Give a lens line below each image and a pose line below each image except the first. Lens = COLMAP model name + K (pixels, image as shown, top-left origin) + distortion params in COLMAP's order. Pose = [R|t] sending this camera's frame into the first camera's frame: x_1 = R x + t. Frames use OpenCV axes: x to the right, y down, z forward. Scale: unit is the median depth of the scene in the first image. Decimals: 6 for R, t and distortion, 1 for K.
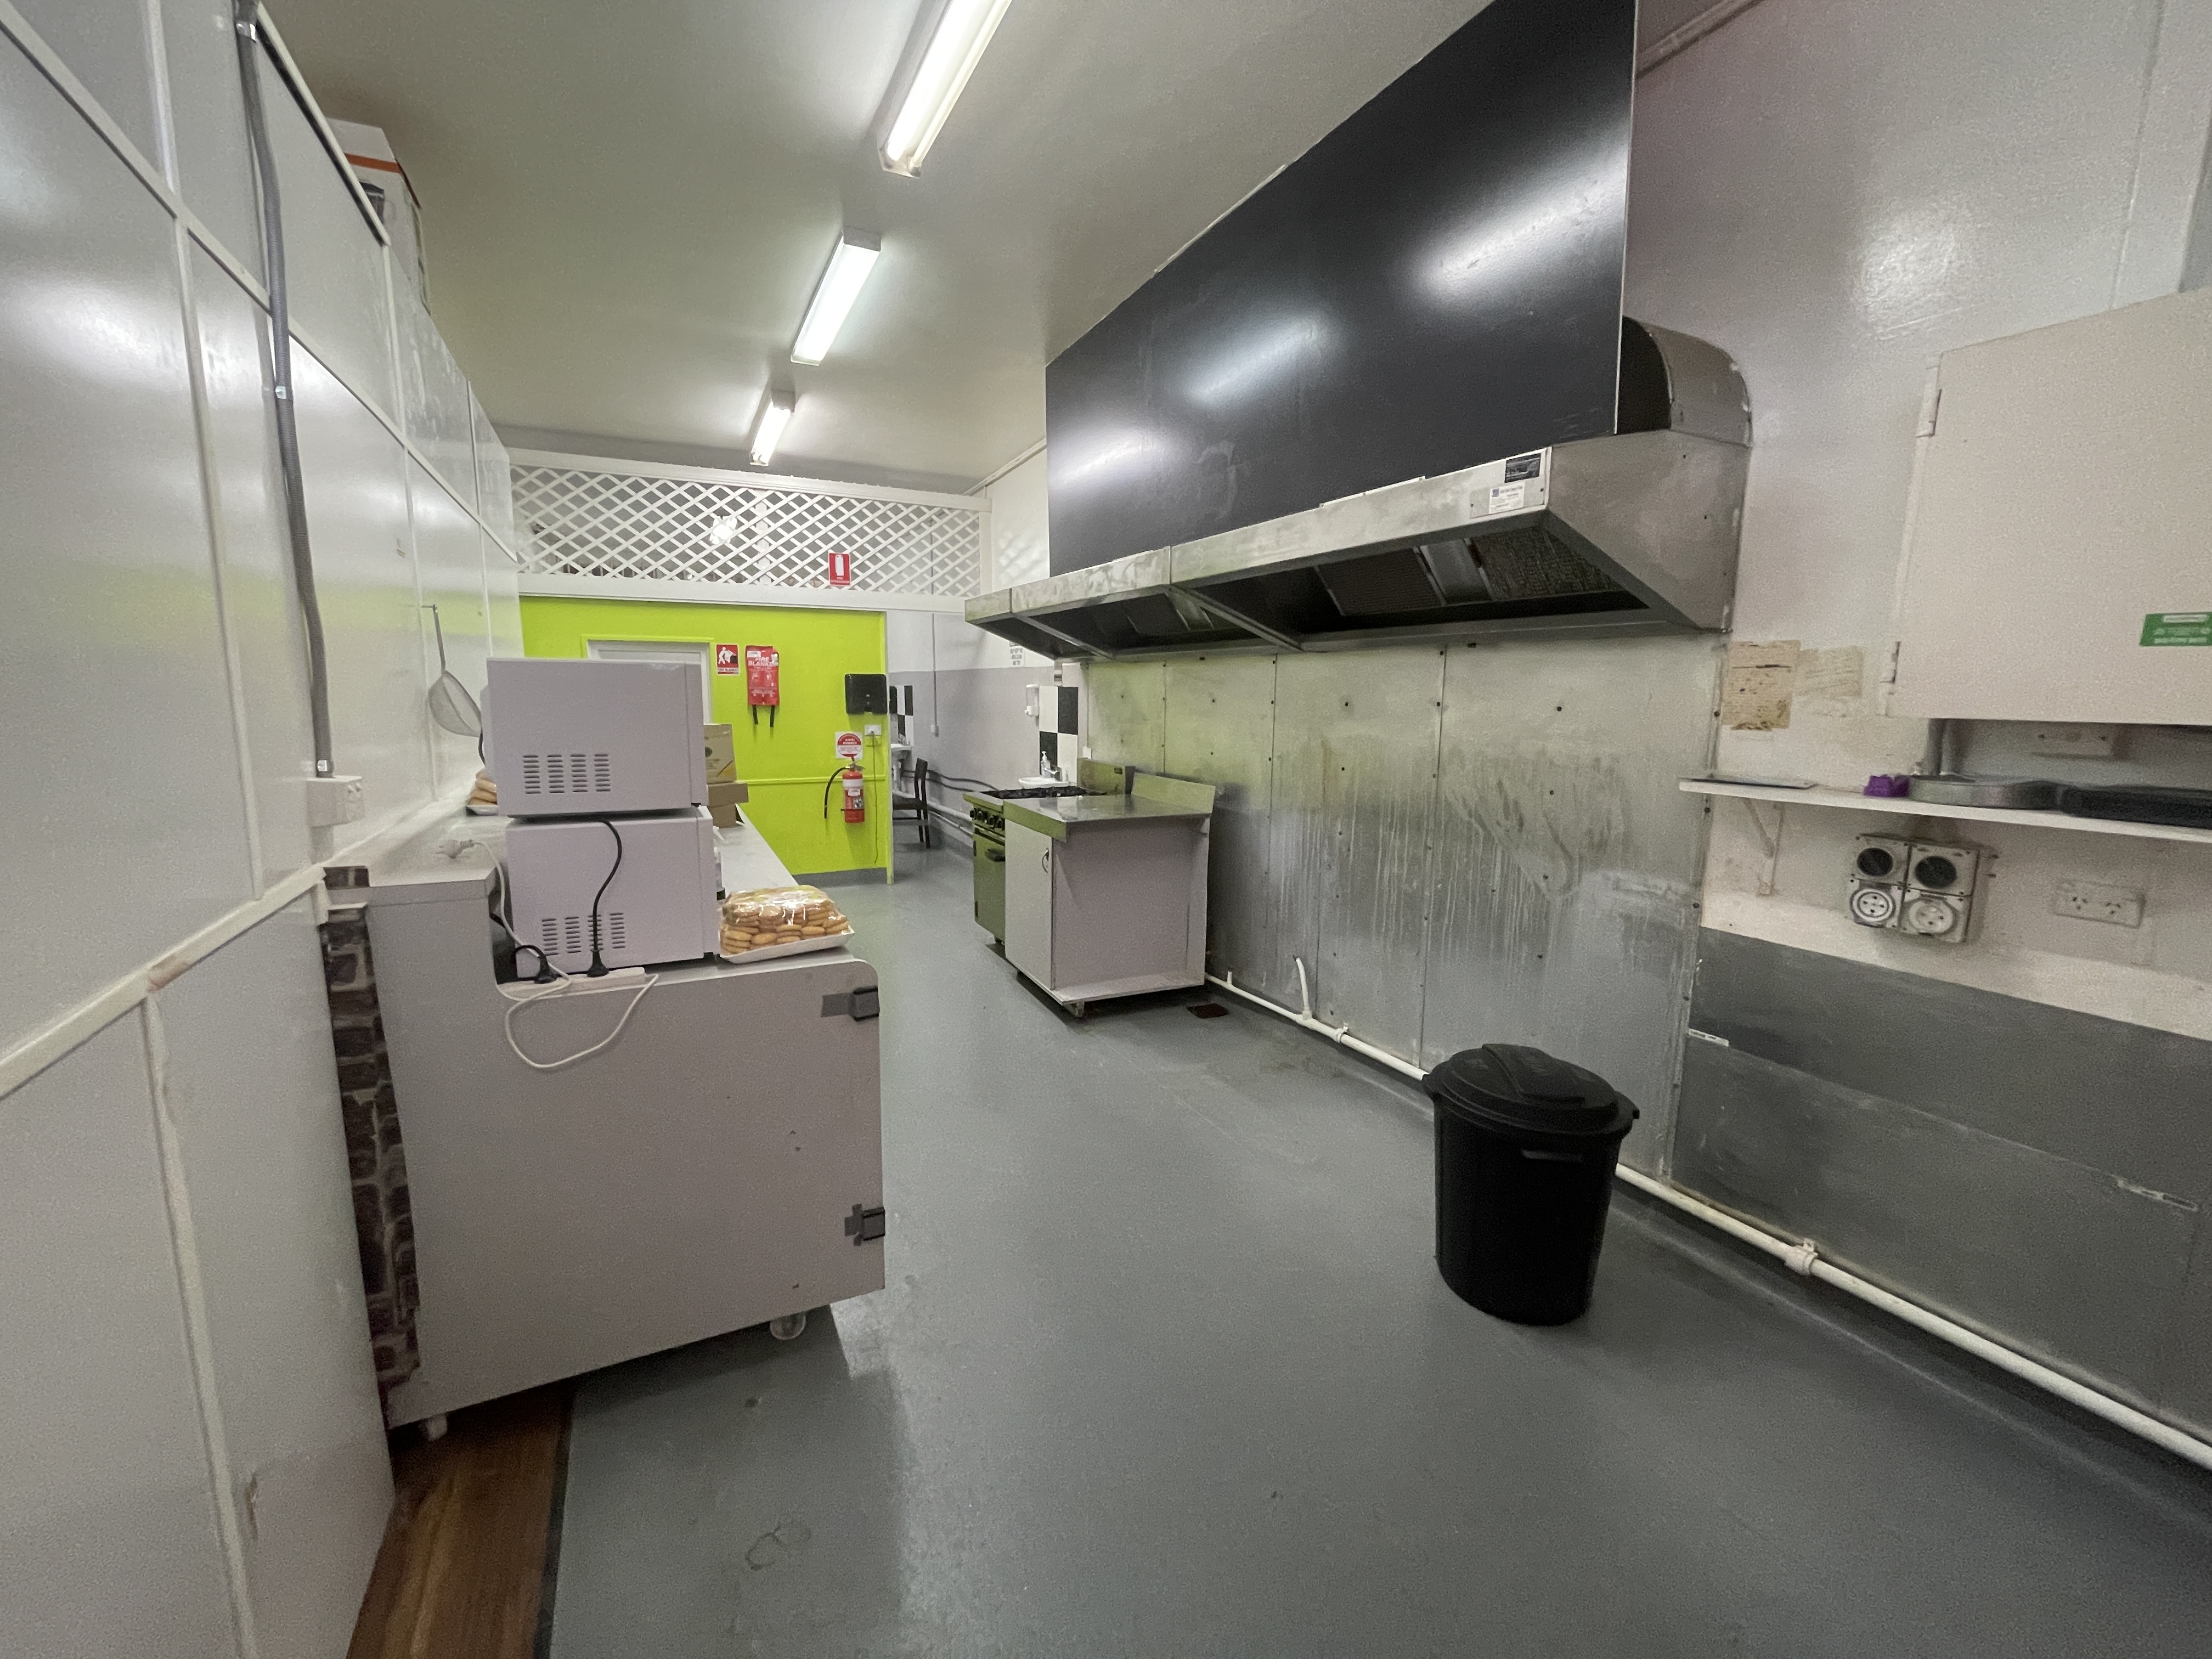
lens RADIAL K [[864.9, 0, 1087.2], [0, 864.9, 807.7], [0, 0, 1]] dist [-0.011246, 0.000082]
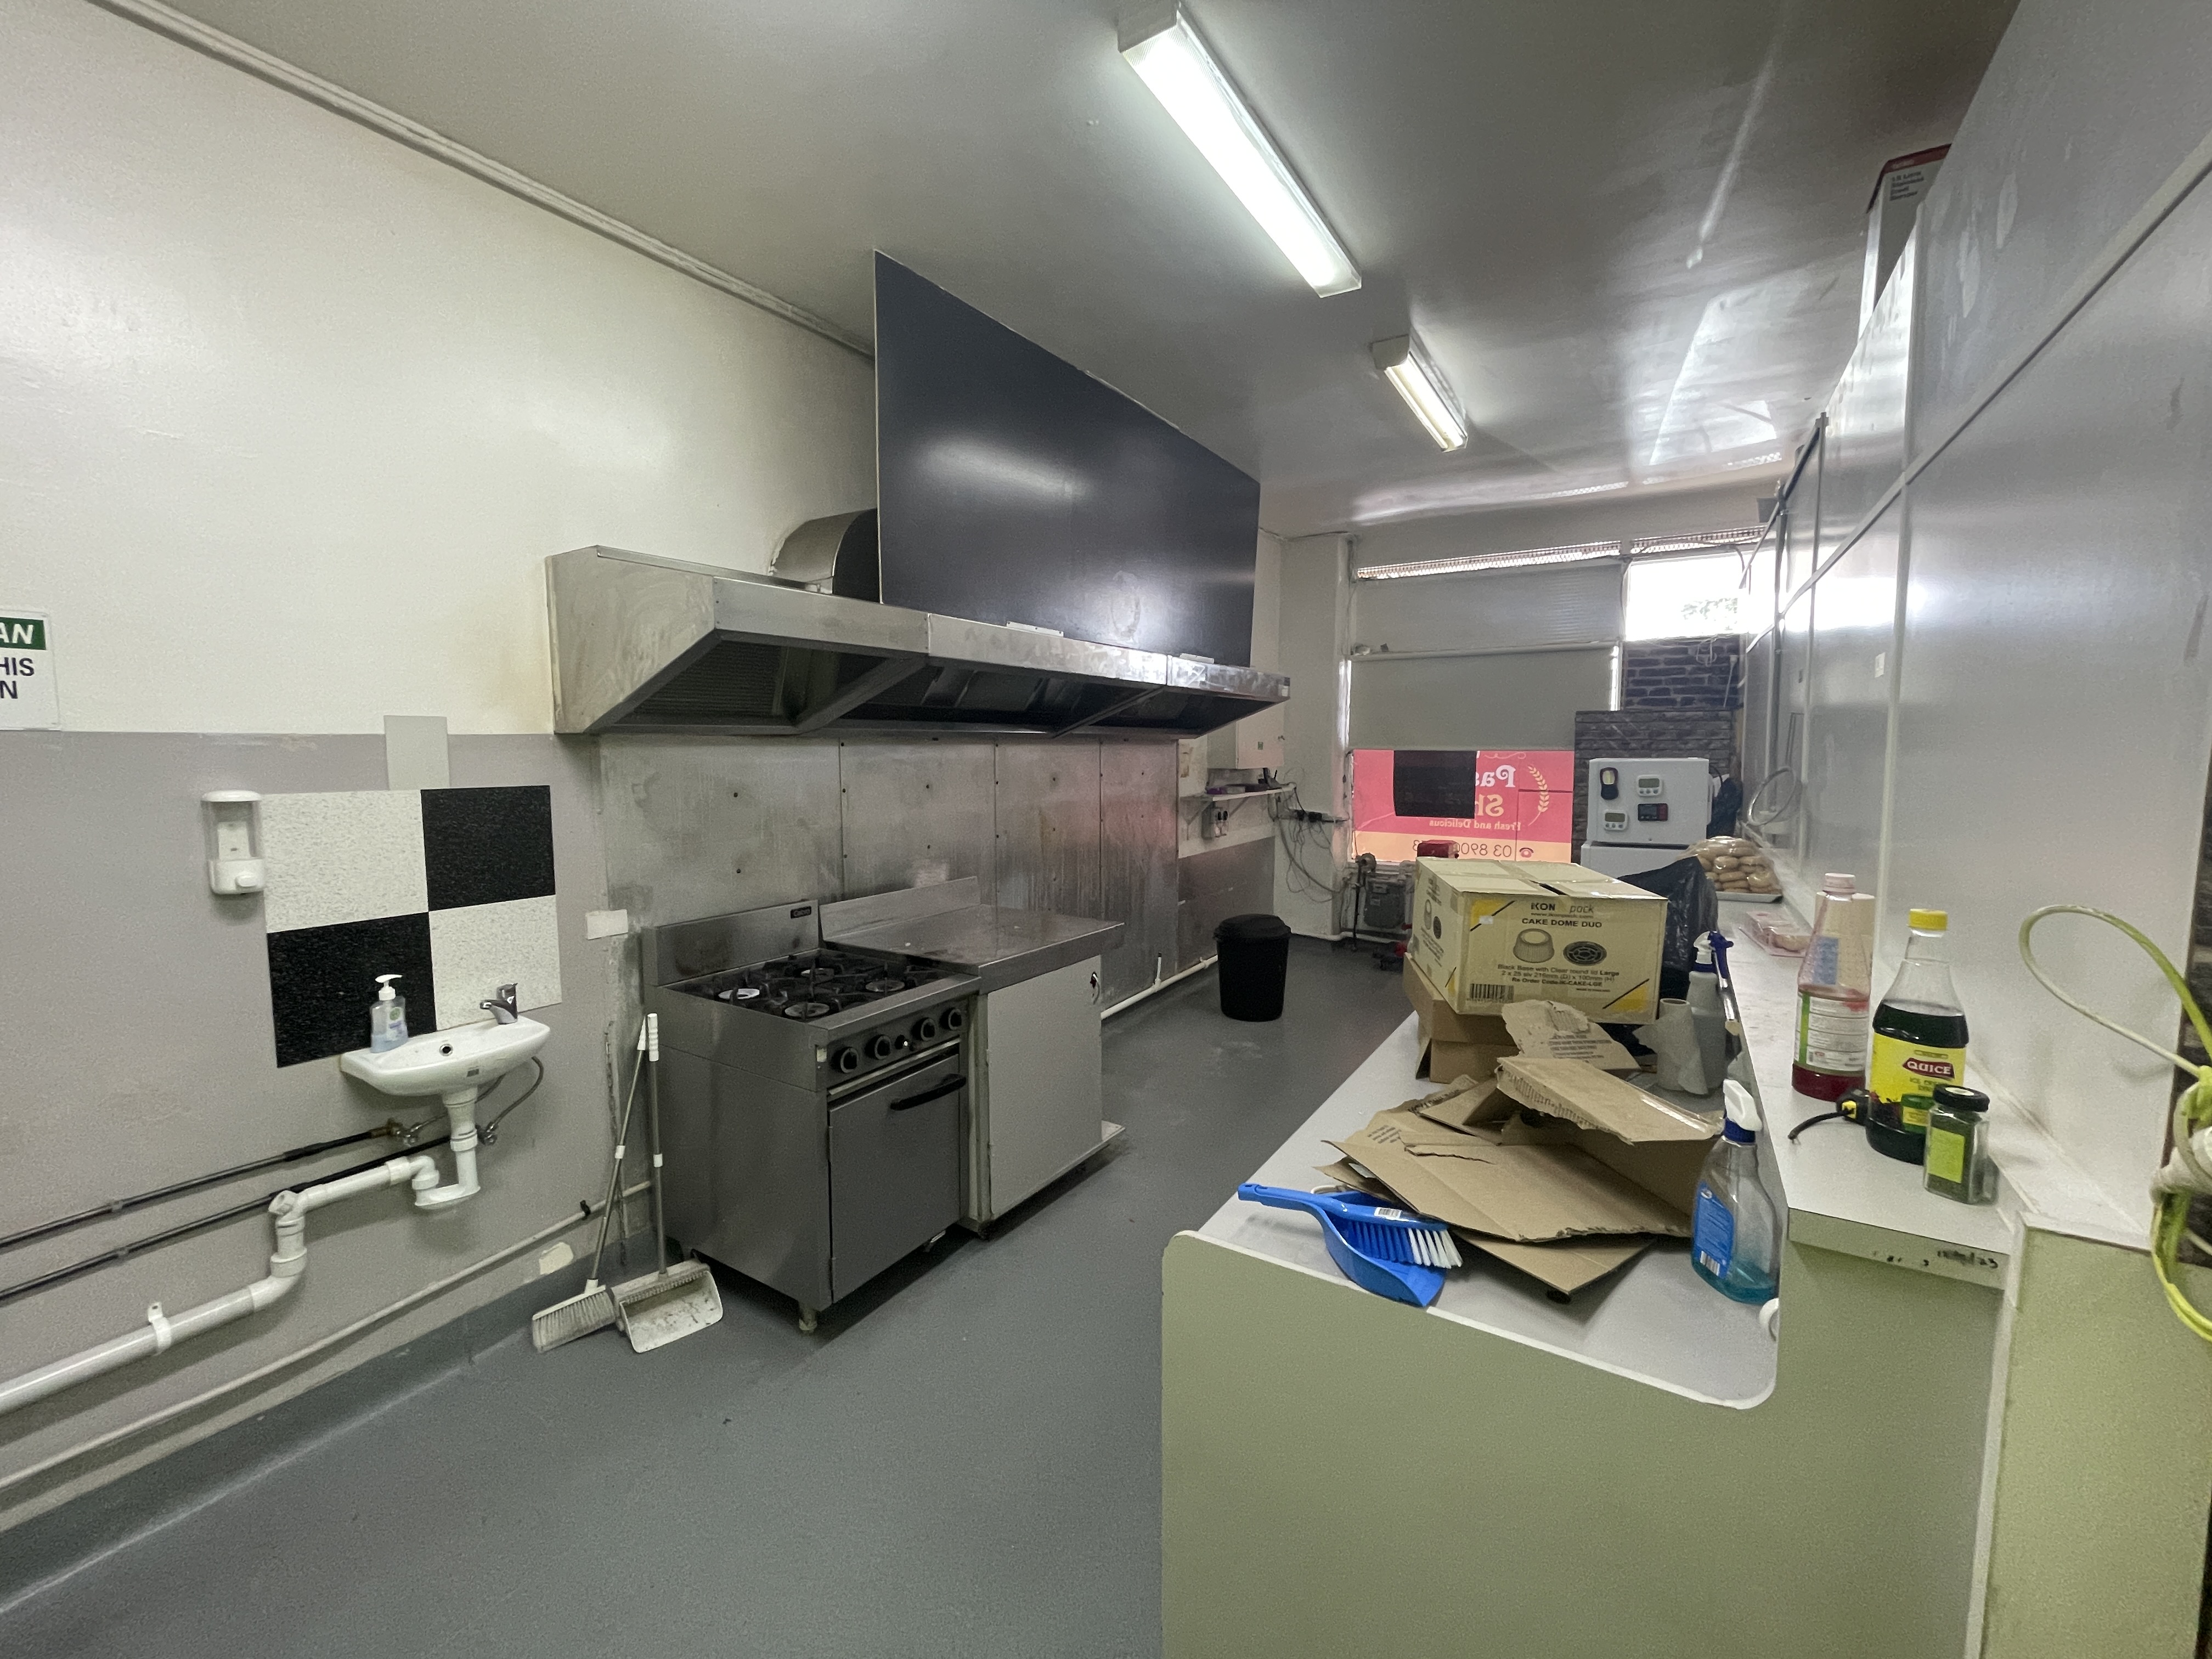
lens RADIAL K [[864.9, 0, 1104.5], [0, 864.9, 831.6], [0, 0, 1]] dist [-0.011246, 0.000082]
pose [[-0.497659, -0.087348, 0.862963, -0.844982], [0.121471, 0.978093, 0.169052, -0.248060], [-0.858825, 0.188955, -0.476147, 1.532735]]
